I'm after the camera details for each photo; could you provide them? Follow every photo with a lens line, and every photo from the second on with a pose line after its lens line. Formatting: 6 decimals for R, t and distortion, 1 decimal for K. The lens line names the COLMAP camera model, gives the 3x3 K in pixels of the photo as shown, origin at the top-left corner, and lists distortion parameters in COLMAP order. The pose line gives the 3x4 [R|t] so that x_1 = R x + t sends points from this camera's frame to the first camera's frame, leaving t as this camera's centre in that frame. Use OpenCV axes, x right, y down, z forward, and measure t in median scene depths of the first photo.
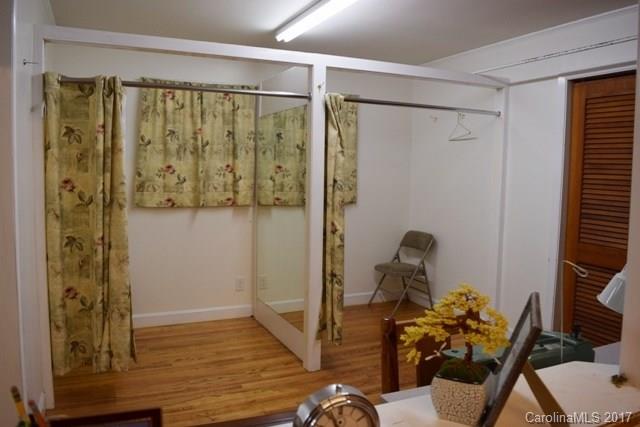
lens RADIAL K [[501.1, 0, 318.7], [0, 501.1, 206.1], [0, 0, 1]] dist [-0.082218, -0.000532]
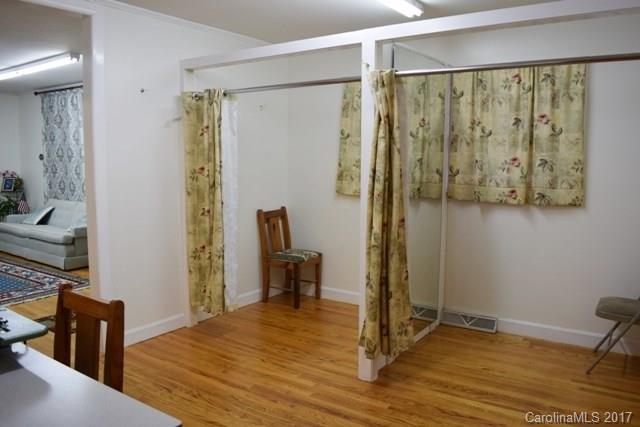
lens RADIAL K [[501.1, 0, 318.7], [0, 501.1, 206.1], [0, 0, 1]] dist [-0.082218, -0.000532]
pose [[0.511381, 0.069356, -0.856551, 0.679296], [-0.061233, 0.997145, 0.044182, -0.020700], [0.857170, 0.029855, 0.514168, 0.437263]]
